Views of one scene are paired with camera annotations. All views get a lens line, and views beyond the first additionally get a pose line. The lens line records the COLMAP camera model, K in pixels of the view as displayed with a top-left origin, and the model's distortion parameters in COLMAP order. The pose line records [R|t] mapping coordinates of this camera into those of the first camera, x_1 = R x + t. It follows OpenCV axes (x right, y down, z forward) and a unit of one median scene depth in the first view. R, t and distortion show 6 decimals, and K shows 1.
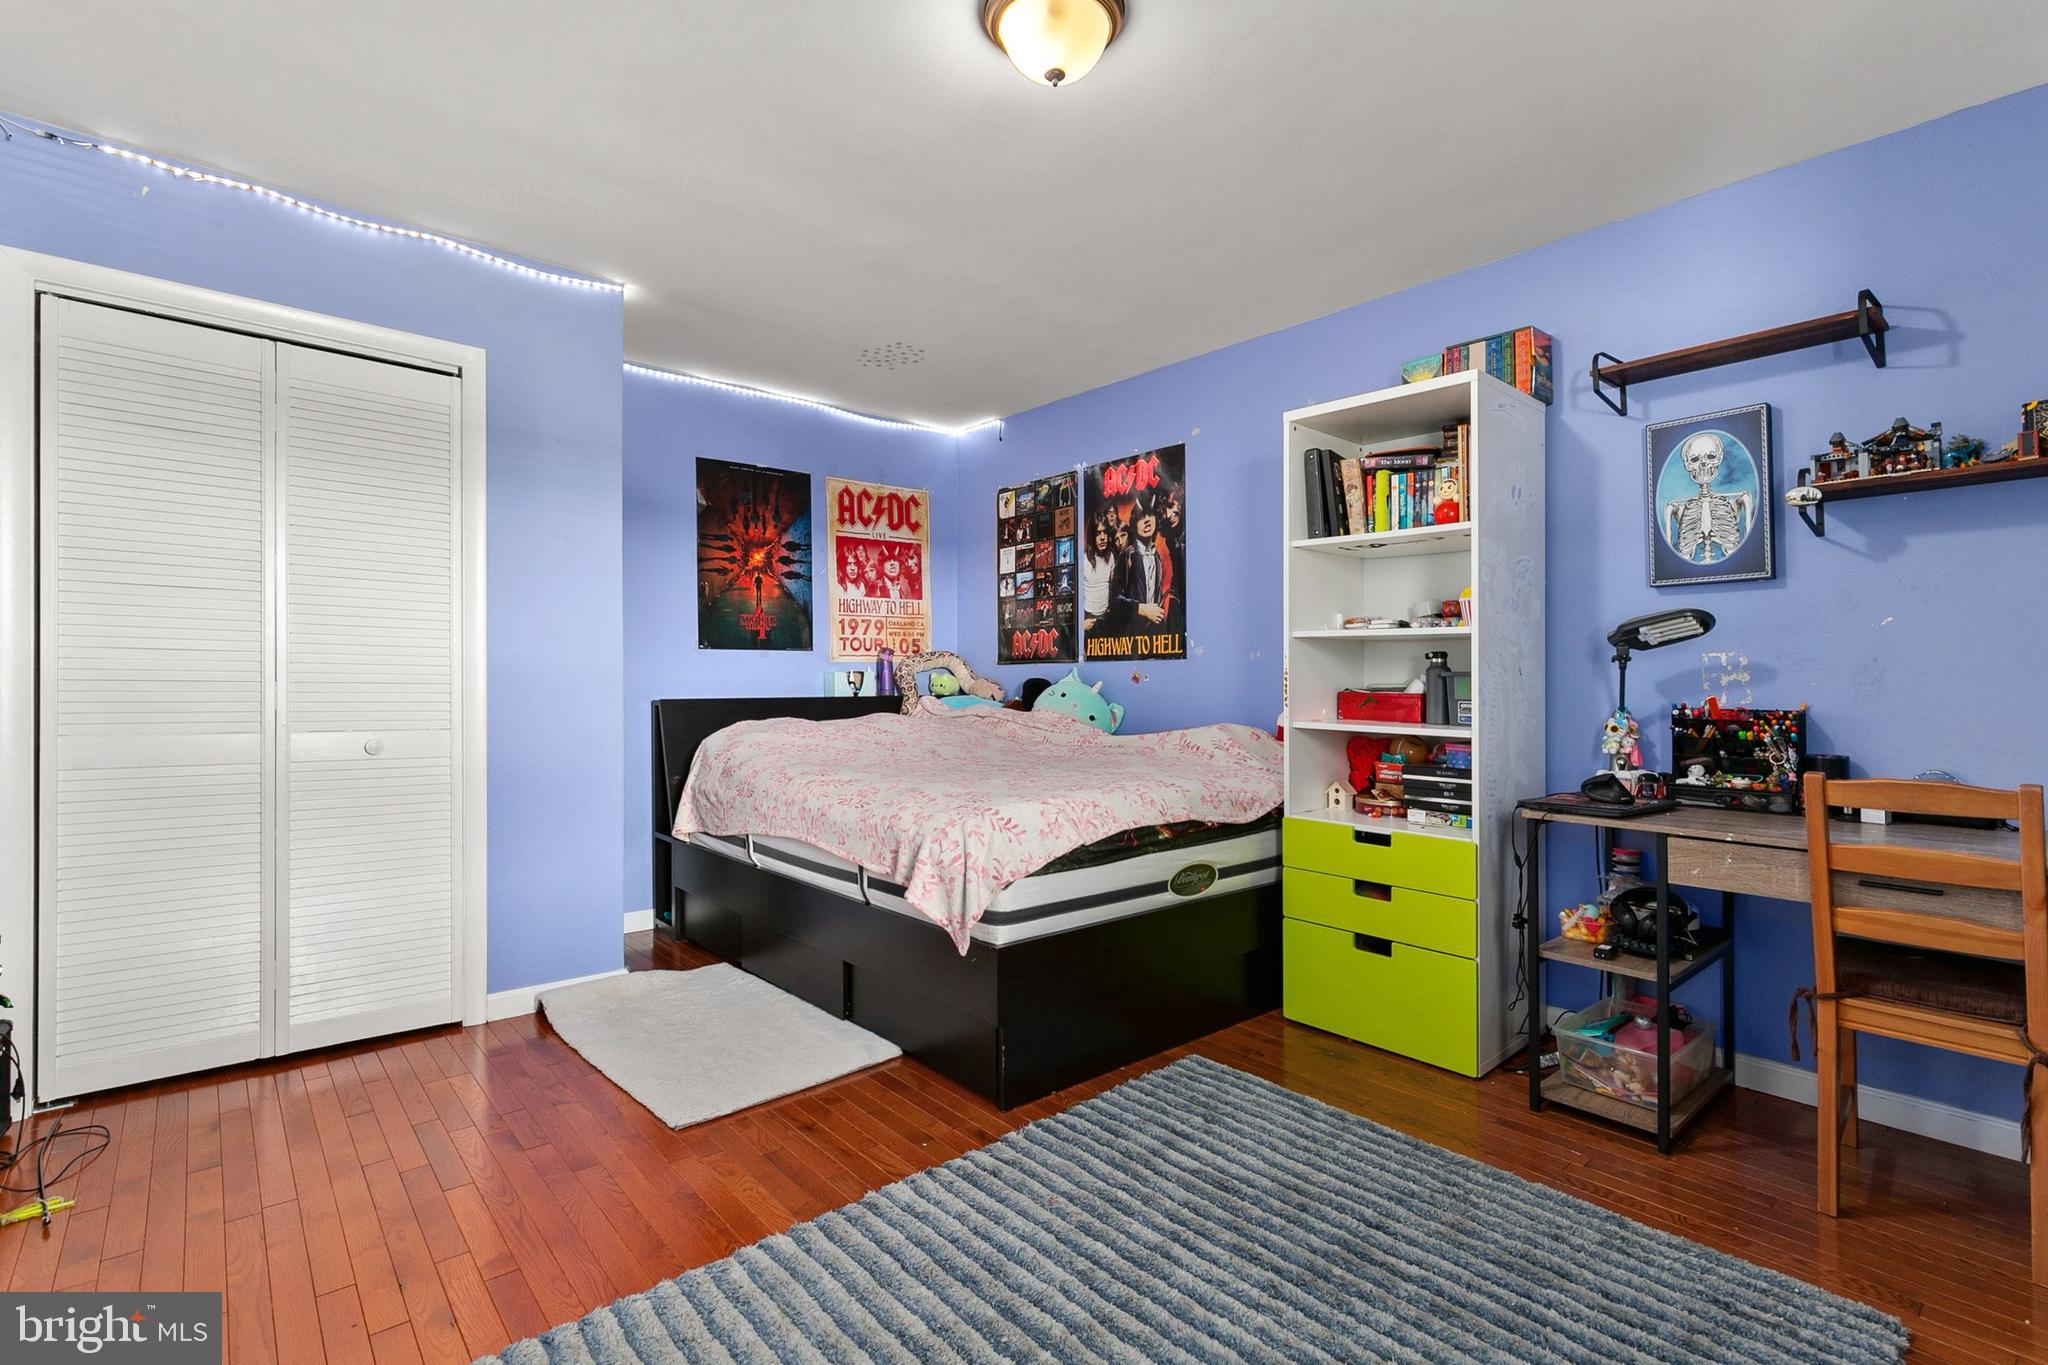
lens RADIAL K [[931.9, 0, 1012.2], [0, 931.9, 679.8], [0, 0, 1]] dist [0.009909, -0.003080]
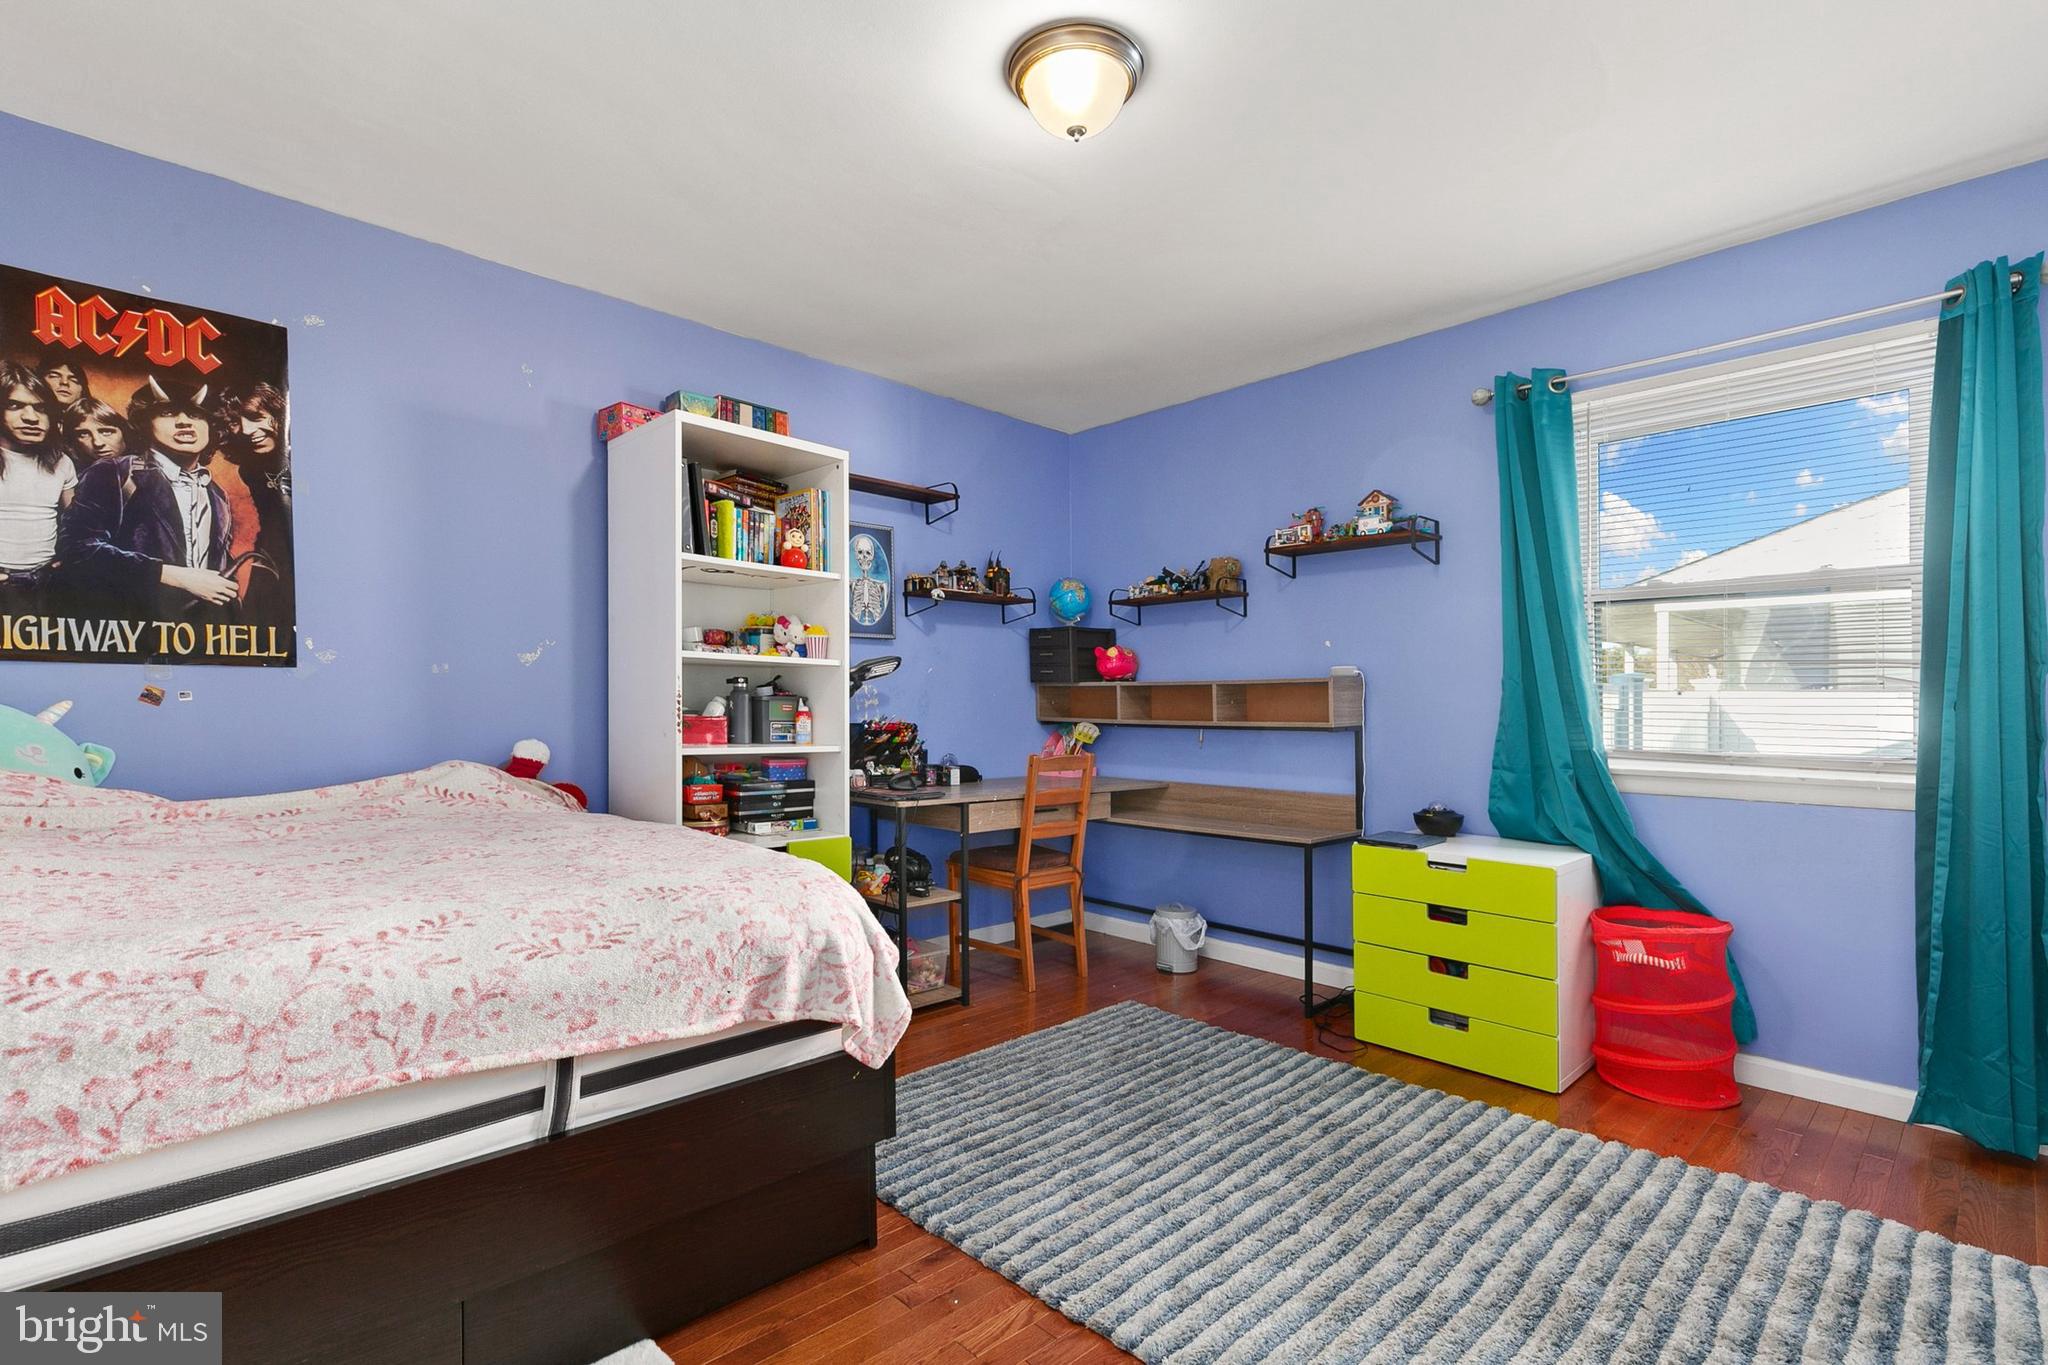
lens RADIAL K [[931.9, 0, 1017.0], [0, 931.9, 691.5], [0, 0, 1]] dist [0.009909, -0.003080]
pose [[-0.037104, 0.011667, 0.999243, -0.474274], [-0.008553, 0.999892, -0.011992, -0.002156], [-0.999275, -0.008992, -0.037000, 0.528042]]
